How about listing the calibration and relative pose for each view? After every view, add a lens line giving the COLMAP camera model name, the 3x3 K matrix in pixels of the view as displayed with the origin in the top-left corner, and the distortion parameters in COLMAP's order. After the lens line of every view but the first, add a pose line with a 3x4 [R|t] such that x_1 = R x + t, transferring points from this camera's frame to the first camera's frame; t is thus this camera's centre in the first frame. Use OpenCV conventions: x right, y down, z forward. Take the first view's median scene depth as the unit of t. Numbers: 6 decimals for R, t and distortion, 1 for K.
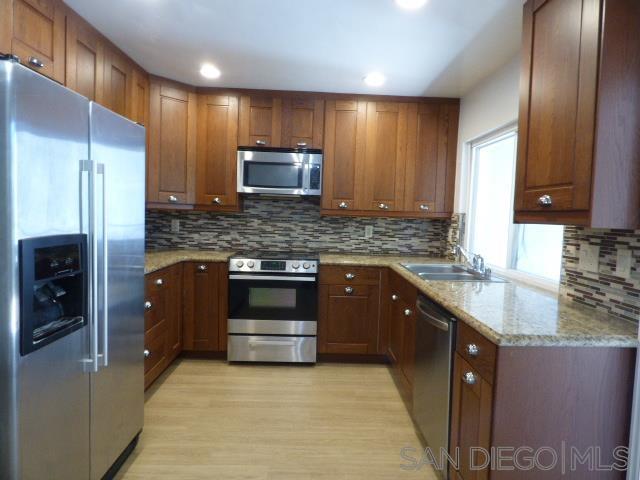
lens RADIAL K [[379.6, 0, 320.0], [0, 379.6, 240.0], [0, 0, 1]] dist [-0.026996, -0.000417]
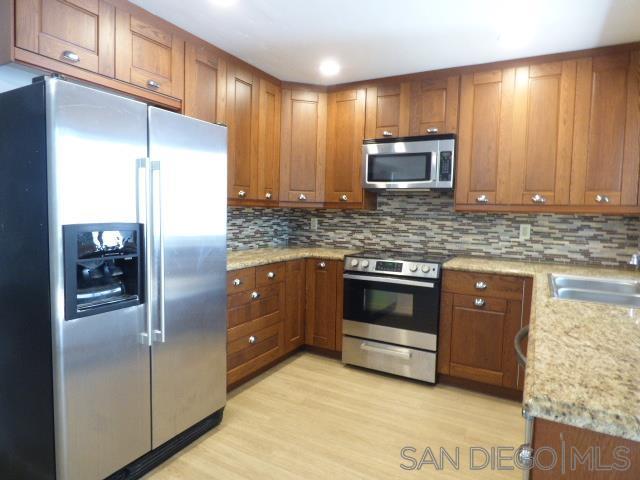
lens RADIAL K [[379.6, 0, 320.0], [0, 379.6, 240.0], [0, 0, 1]] dist [-0.026996, -0.000417]
pose [[0.859081, 0.024167, -0.511268, 0.184424], [-0.028930, 0.999581, -0.001363, 0.008911], [0.511021, 0.015962, 0.859420, 0.124224]]
